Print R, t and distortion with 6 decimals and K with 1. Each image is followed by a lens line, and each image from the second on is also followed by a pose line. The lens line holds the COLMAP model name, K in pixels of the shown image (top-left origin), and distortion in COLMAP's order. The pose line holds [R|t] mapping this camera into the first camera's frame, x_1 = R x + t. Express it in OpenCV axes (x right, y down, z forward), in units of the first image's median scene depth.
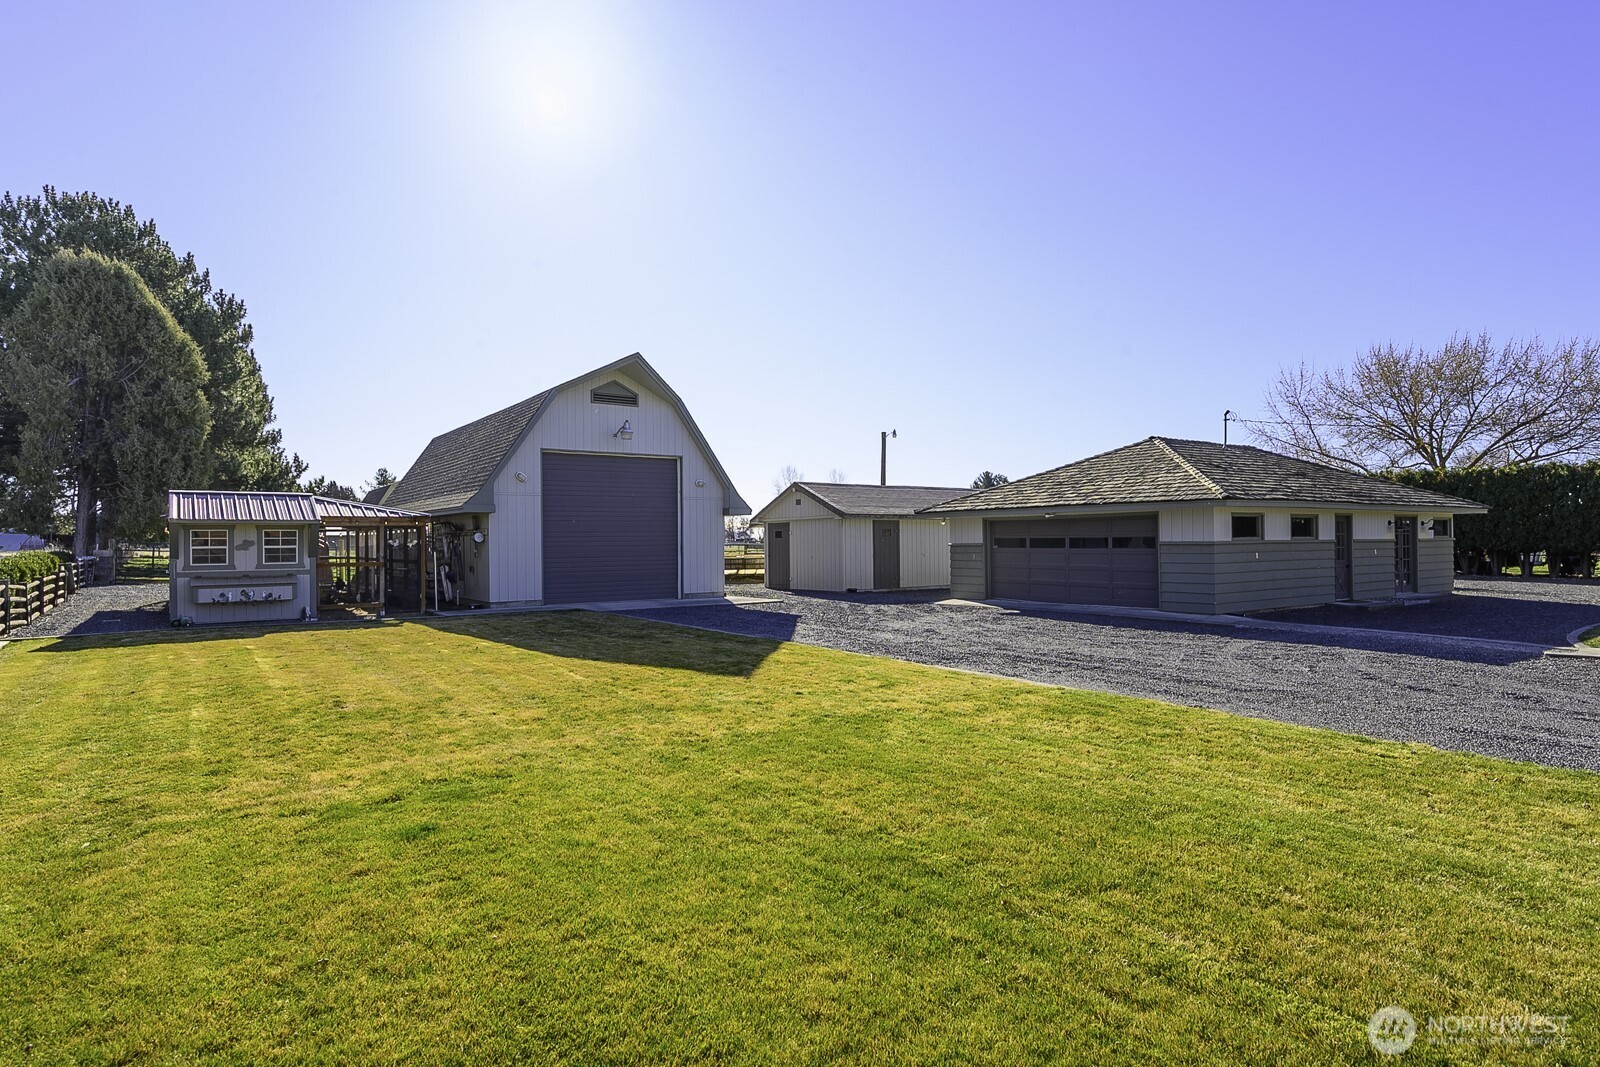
lens RADIAL K [[900.5, 0, 800.0], [0, 900.5, 533.5], [0, 0, 1]] dist [0.003335, -0.000901]
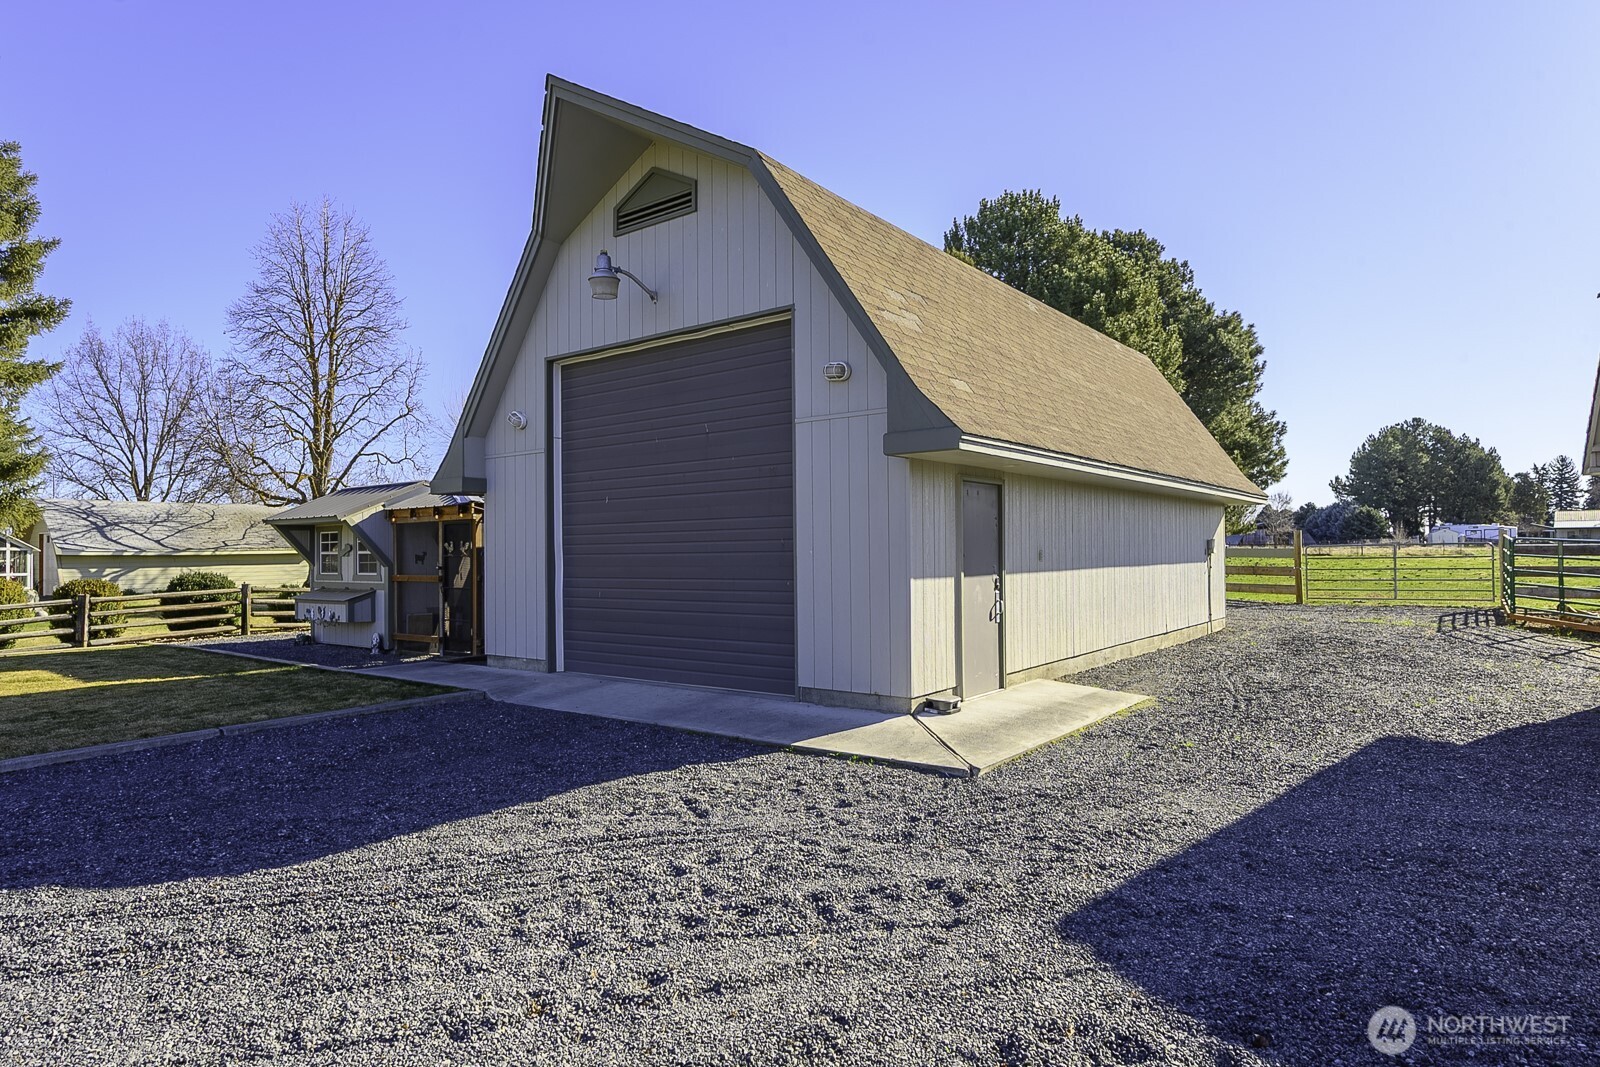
lens RADIAL K [[927.2, 0, 800.0], [0, 927.2, 533.5], [0, 0, 1]] dist [0.002720, 0.000070]
pose [[0.305823, -0.012234, -0.952010, 0.151026], [0.016612, 0.999834, -0.007512, 0.005915], [0.951943, -0.013517, 0.305976, 0.607778]]
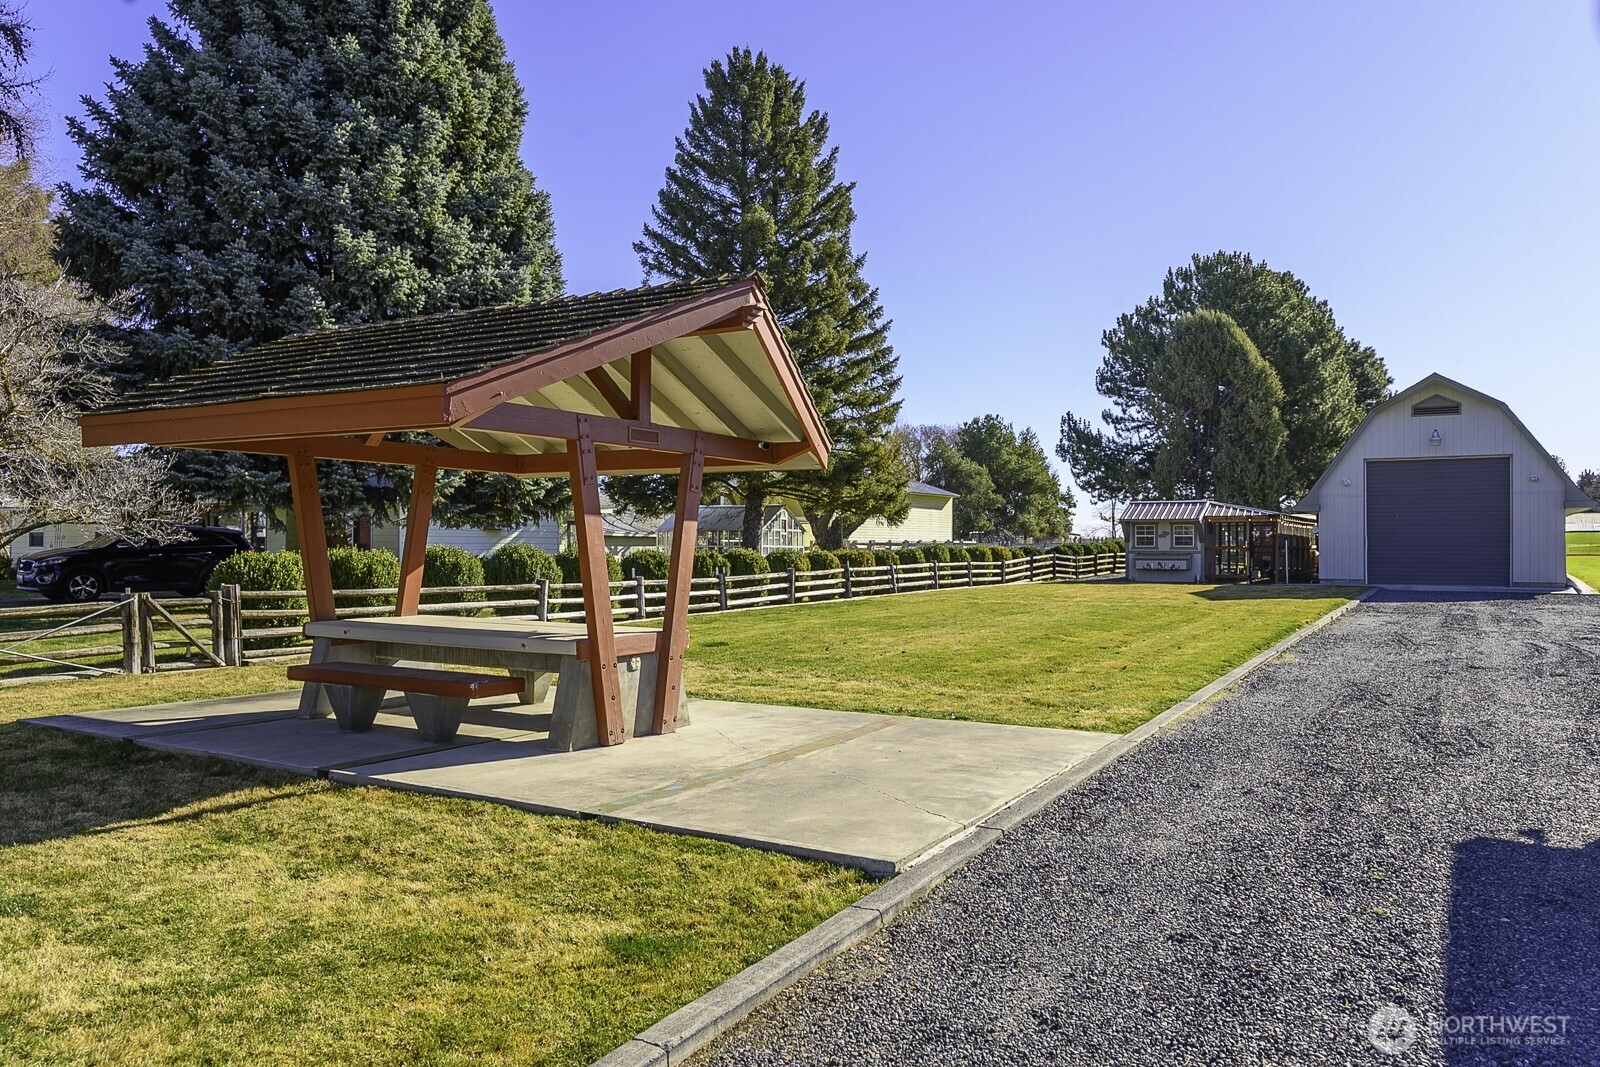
lens RADIAL K [[1136.5, 0, 800.0], [0, 1136.5, 533.5], [0, 0, 1]] dist [0.000764, 0.001454]
pose [[0.417446, 0.002849, -0.908697, 0.511445], [0.002194, 0.999989, 0.004144, 0.000787], [0.908699, -0.003723, 0.417435, -0.231895]]
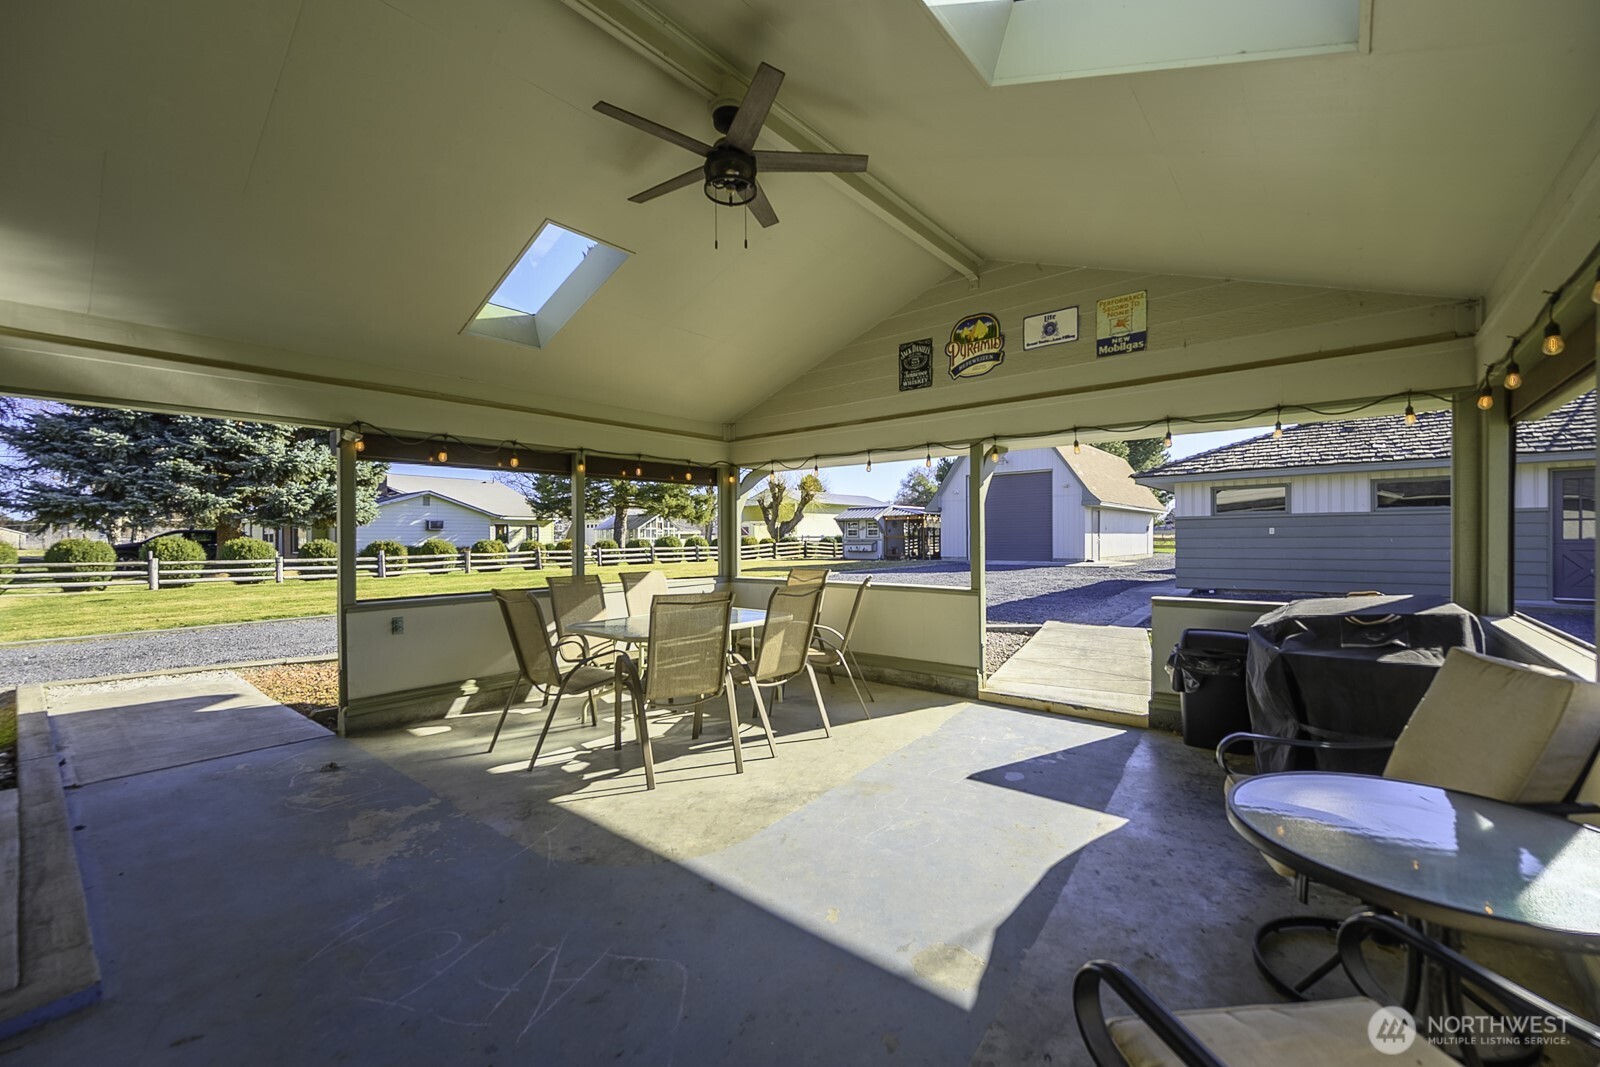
lens RADIAL K [[653.7, 0, 800.0], [0, 653.7, 533.5], [0, 0, 1]] dist [0.000590, 0.000023]
pose [[0.260661, -0.001072, -0.965430, 0.562962], [0.013187, 0.999910, 0.002450, 0.010846], [0.965340, -0.013370, 0.260652, 0.202874]]
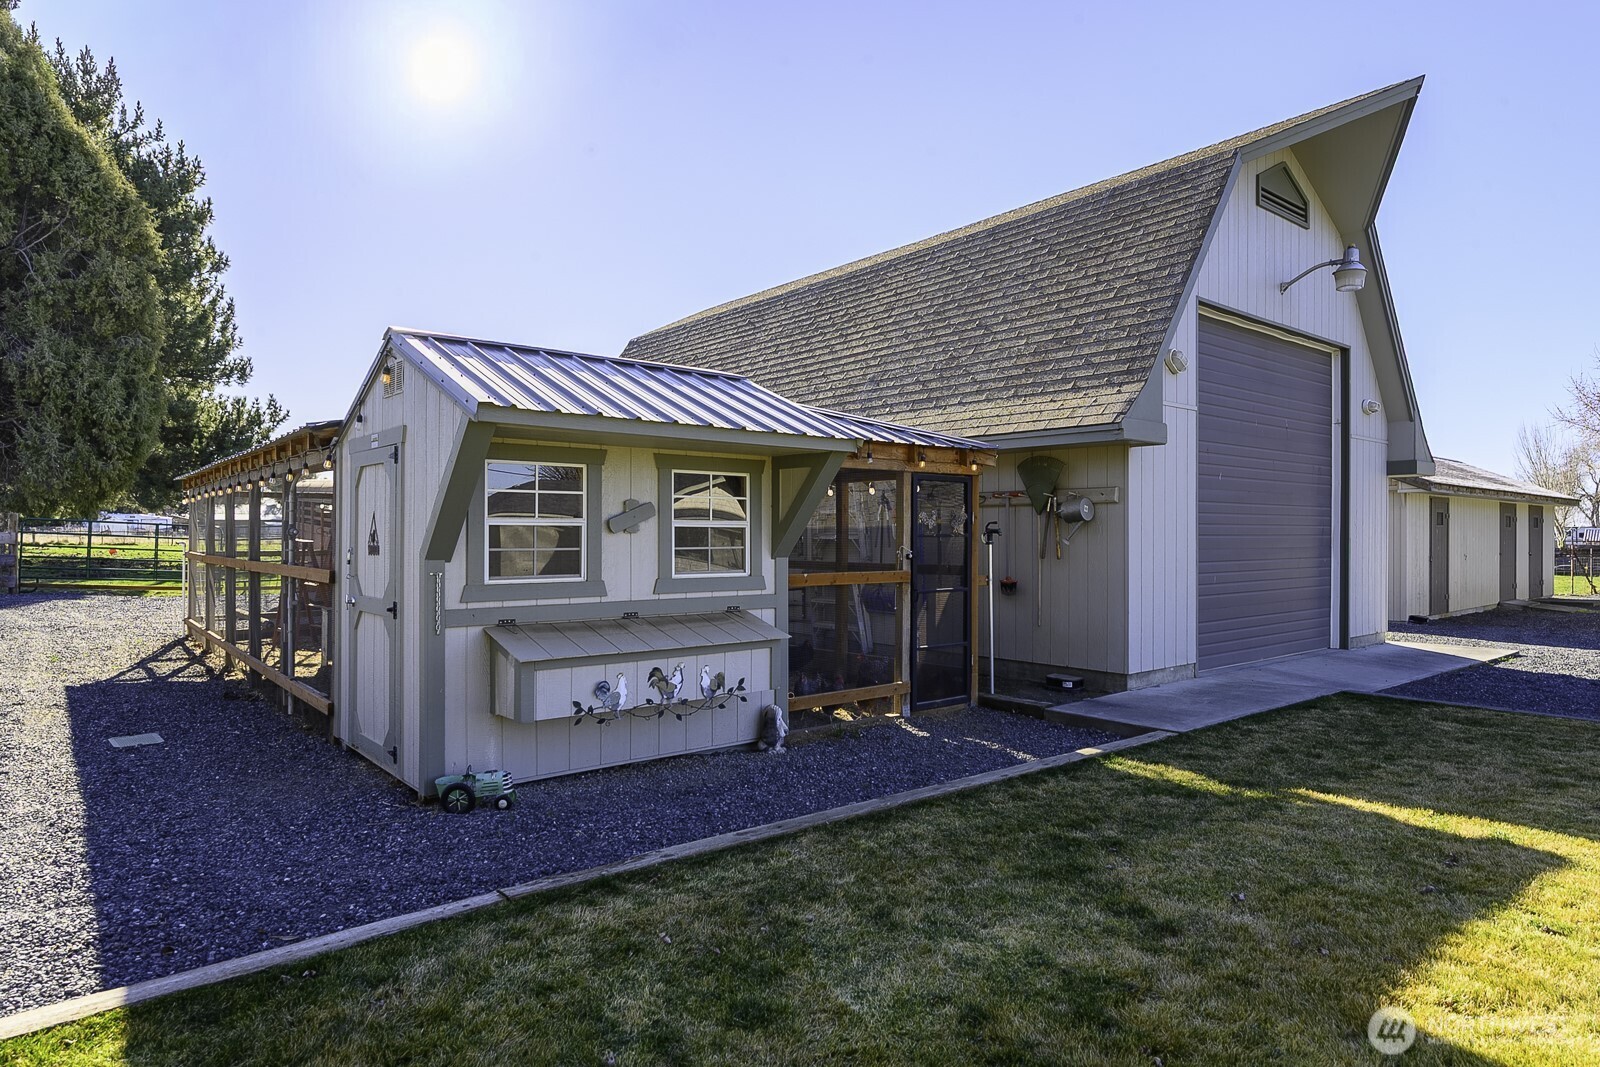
lens RADIAL K [[944.1, 0, 800.0], [0, 944.1, 533.5], [0, 0, 1]] dist [-0.000900, -0.002038]
pose [[0.996424, 0.013753, 0.083373, -0.314568], [-0.014402, 0.999870, 0.007183, 0.008409], [-0.083263, -0.008358, 0.996493, 0.363184]]
